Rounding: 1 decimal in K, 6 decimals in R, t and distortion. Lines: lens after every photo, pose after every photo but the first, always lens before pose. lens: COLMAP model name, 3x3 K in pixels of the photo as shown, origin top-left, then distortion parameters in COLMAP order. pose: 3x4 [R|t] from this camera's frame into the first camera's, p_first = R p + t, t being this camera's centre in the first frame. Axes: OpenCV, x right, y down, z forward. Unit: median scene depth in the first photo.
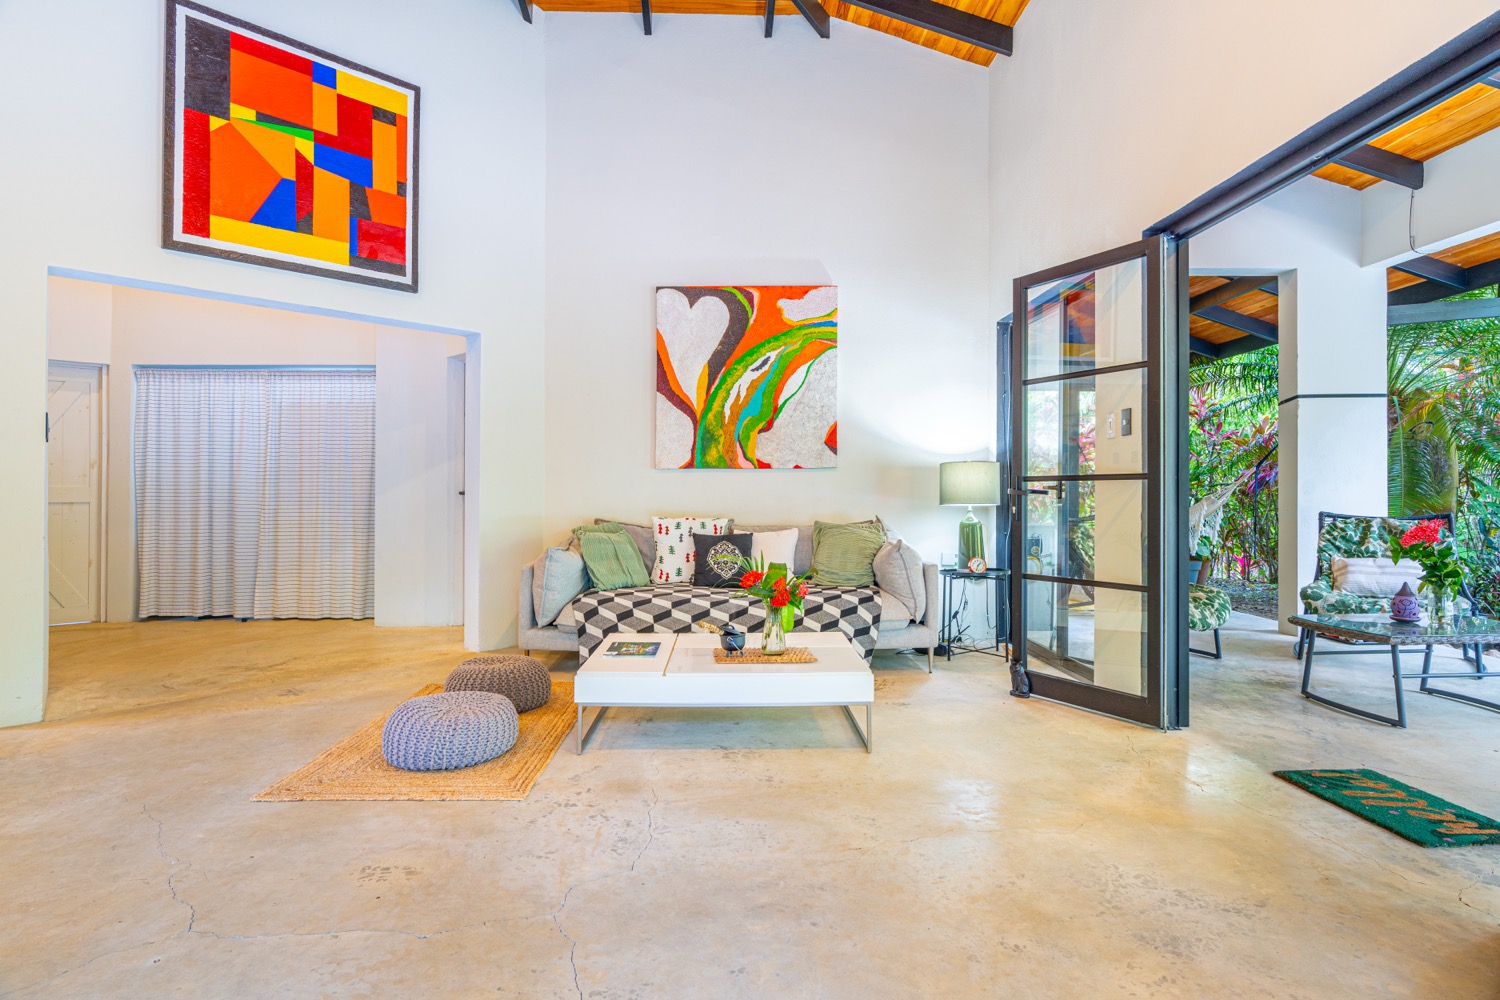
lens RADIAL K [[764.1, 0, 741.3], [0, 764.1, 496.4], [0, 0, 1]] dist [-0.003829, 0.001917]
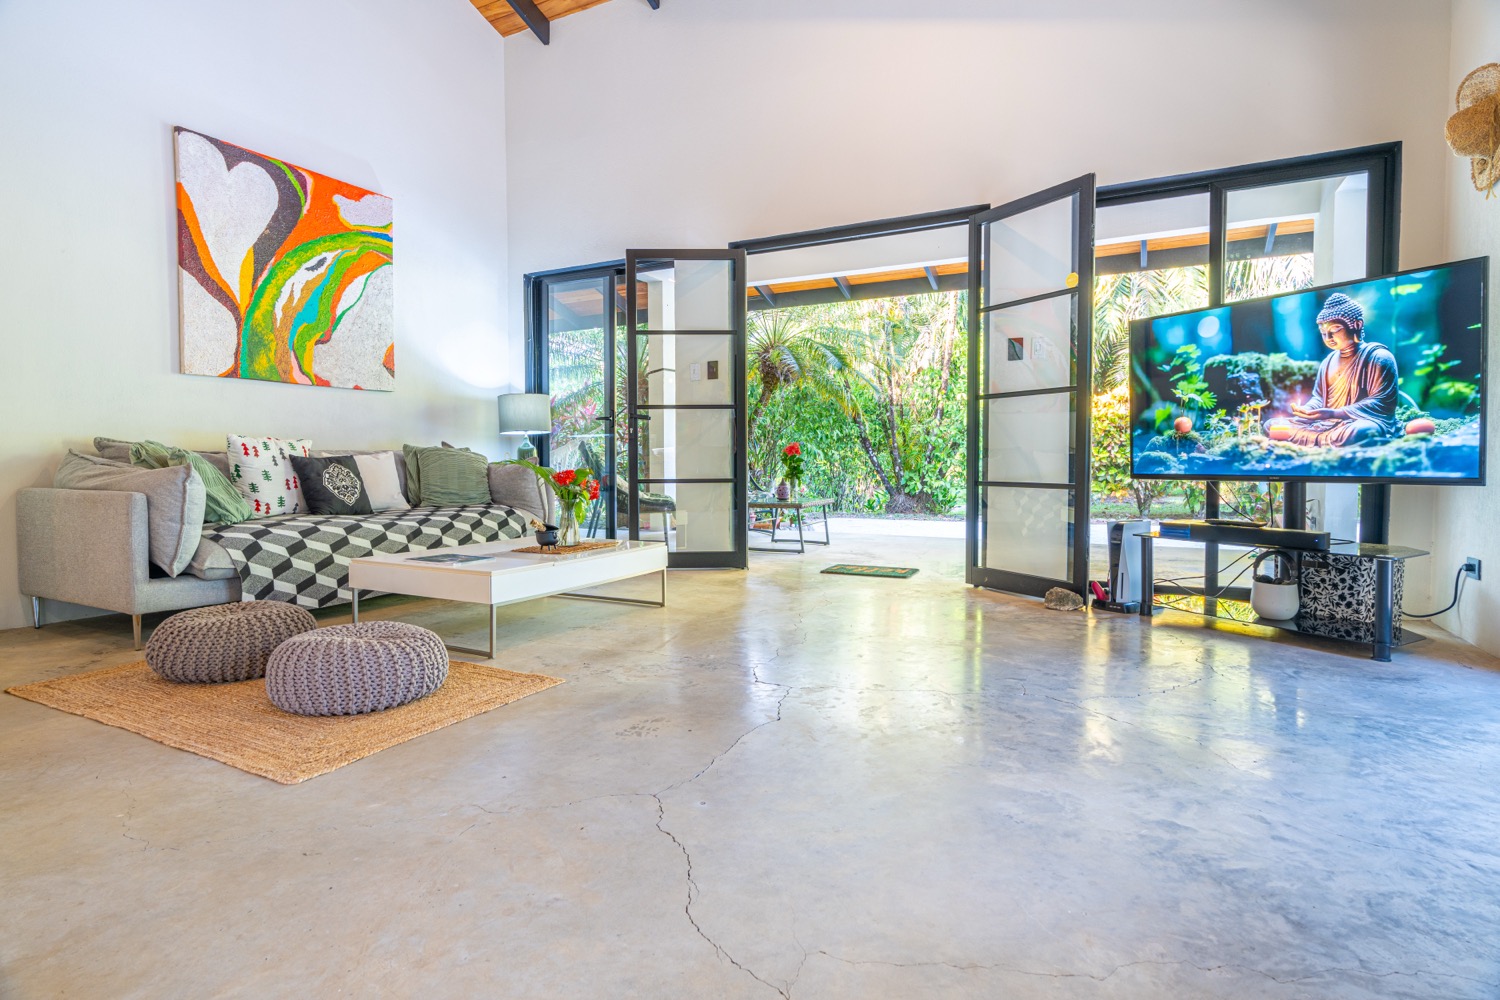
lens RADIAL K [[764.1, 0, 741.3], [0, 764.1, 496.4], [0, 0, 1]] dist [-0.003829, 0.001917]
pose [[0.482503, -0.037846, 0.875076, -0.543255], [0.006635, 0.999195, 0.039556, 0.062442], [-0.875869, -0.013279, 0.482366, 0.171408]]
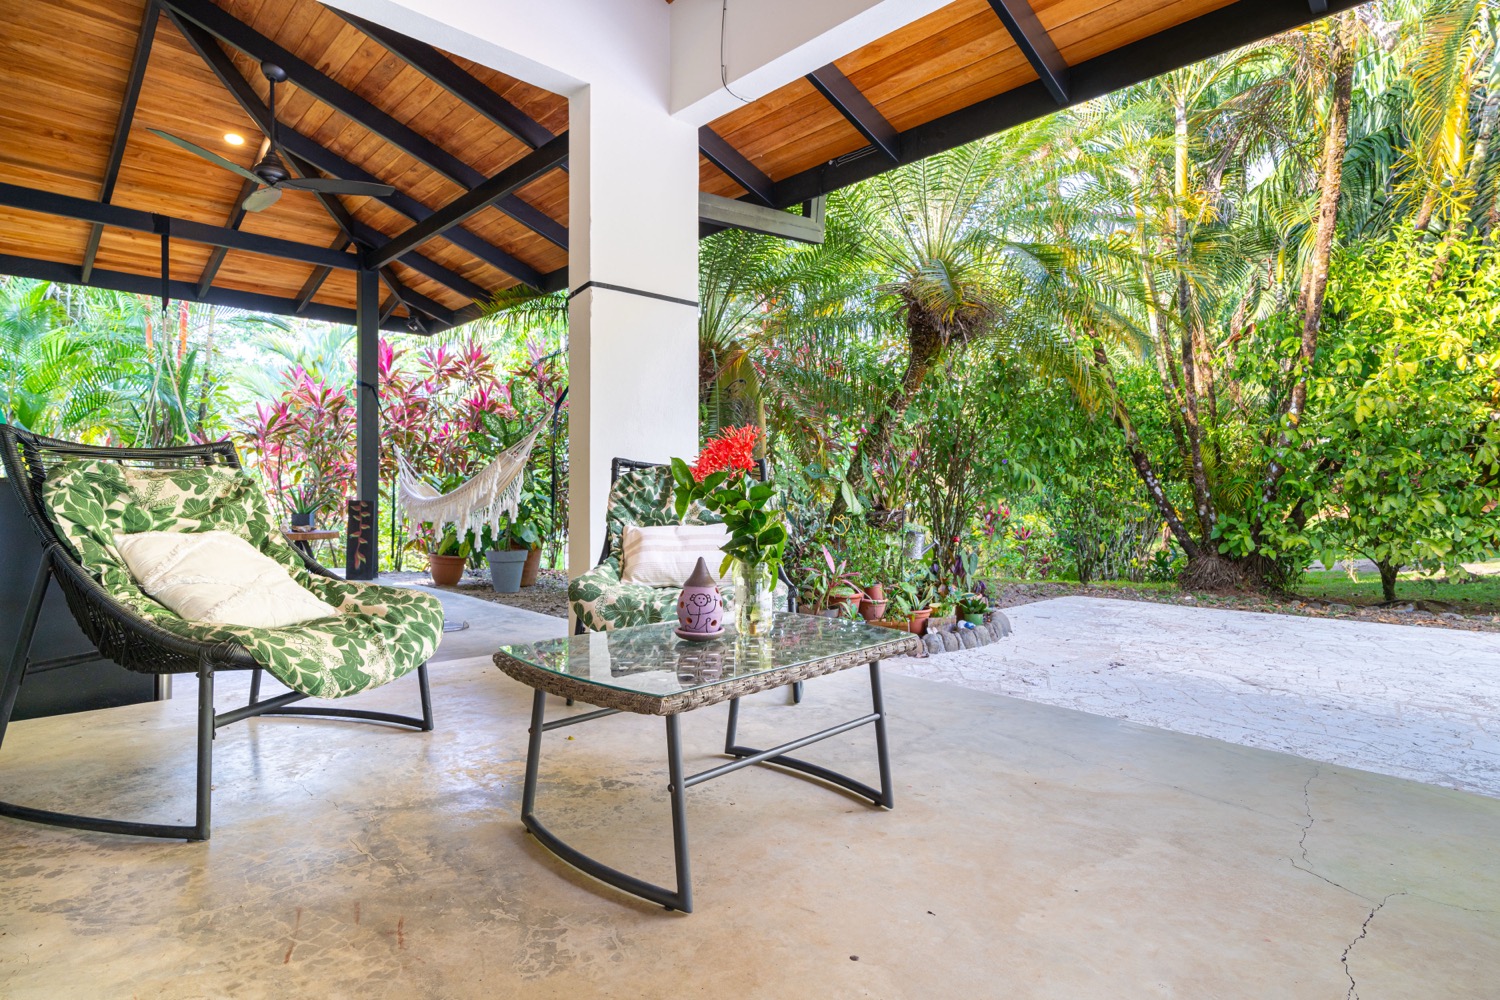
lens RADIAL K [[787.9, 0, 739.8], [0, 787.9, 503.9], [0, 0, 1]] dist [-0.002626, -0.000073]
pose [[0.745611, -0.002478, 0.666377, 0.416098], [-0.004201, 0.999956, 0.008419, 0.055549], [-0.666368, -0.009077, 0.745568, 0.456950]]
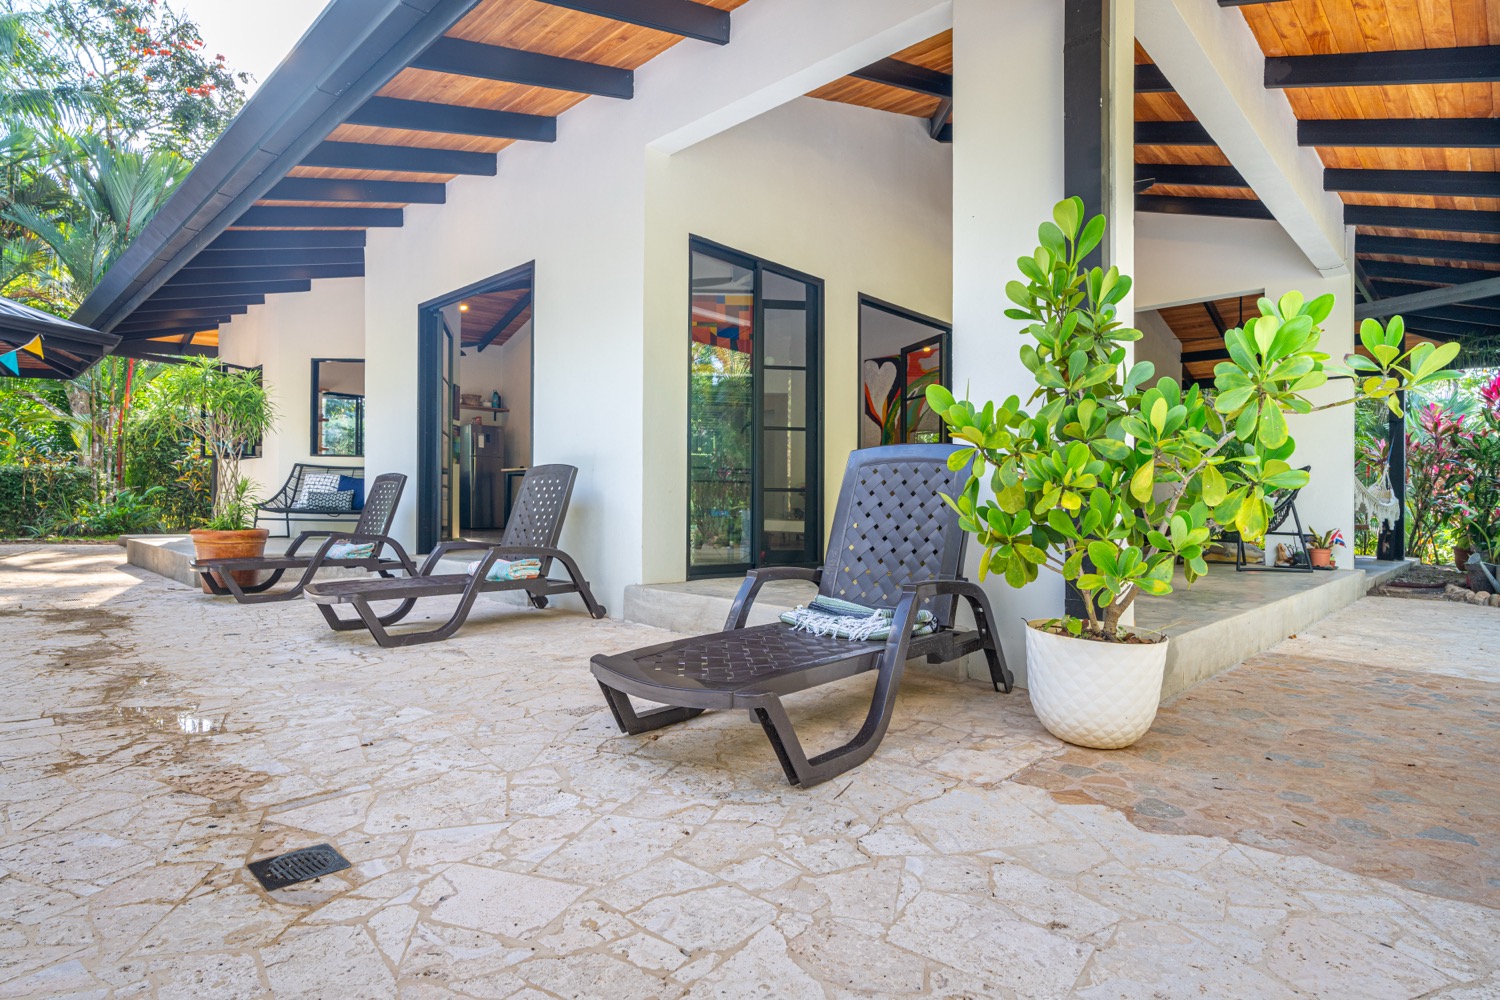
lens RADIAL K [[787.6, 0, 750.0], [0, 787.6, 500.0], [0, 0, 1]] dist [-0.000447, -0.000262]
pose [[0.700188, 0.010687, -0.713879, 1.185701], [-0.023286, 0.999698, -0.007874, 0.108405], [0.713579, 0.022136, 0.700225, -0.631884]]
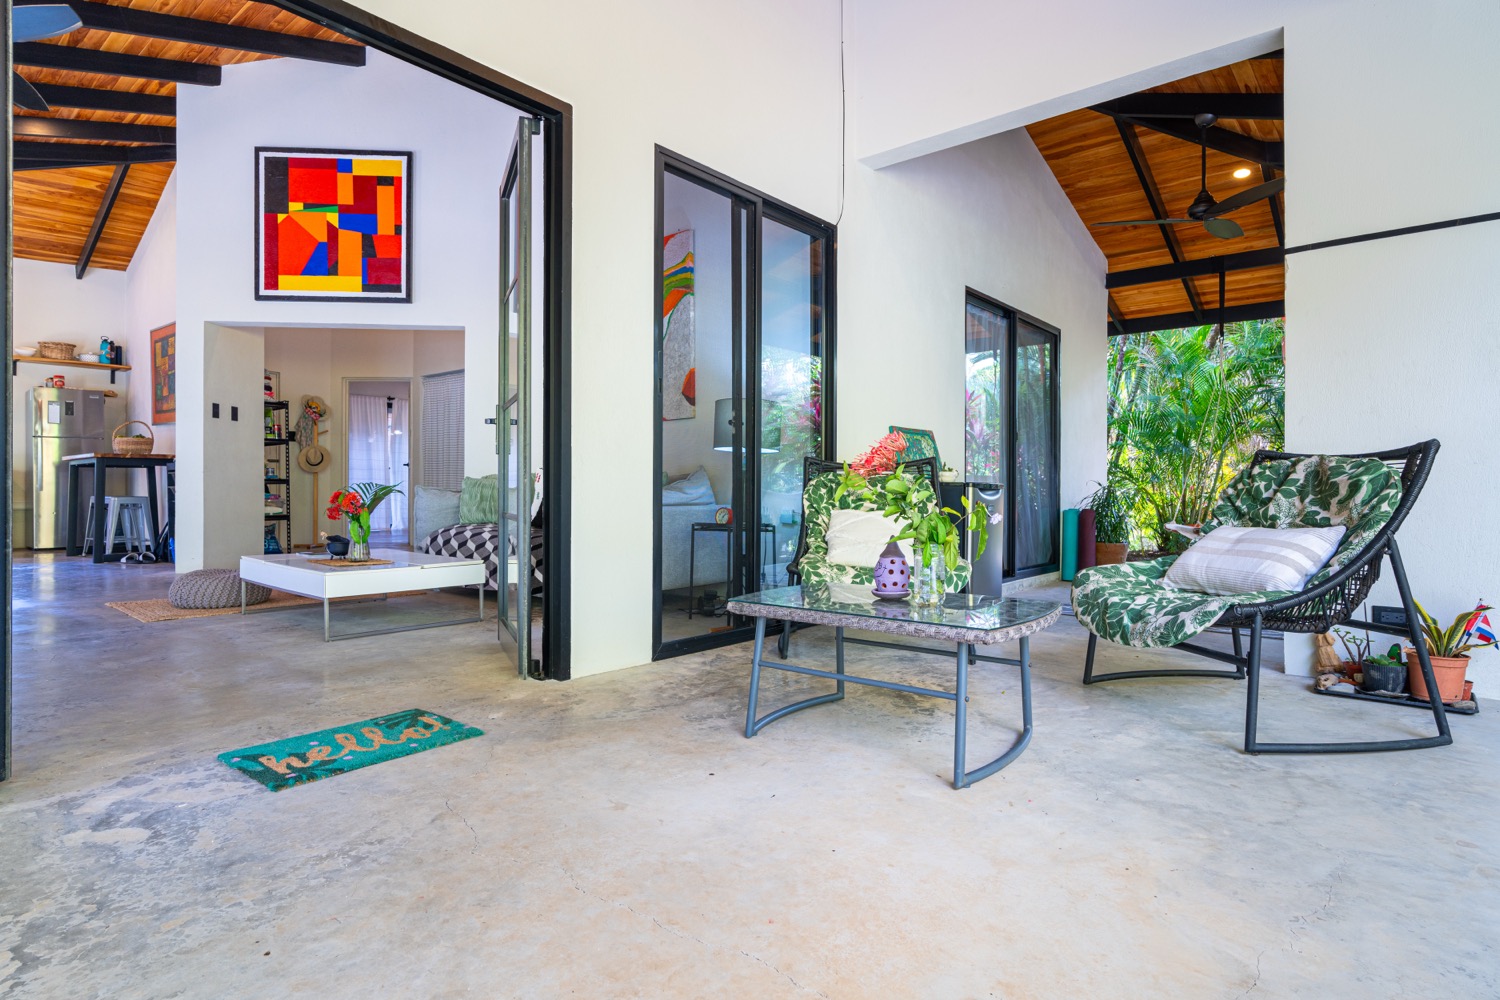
lens RADIAL K [[787.6, 0, 750.0], [0, 787.6, 500.0], [0, 0, 1]] dist [-0.000447, -0.000262]
pose [[0.746674, 0.017759, -0.664953, 0.911272], [-0.012347, 0.999841, 0.012839, 0.057034], [0.665075, -0.001376, 0.746775, 0.325816]]
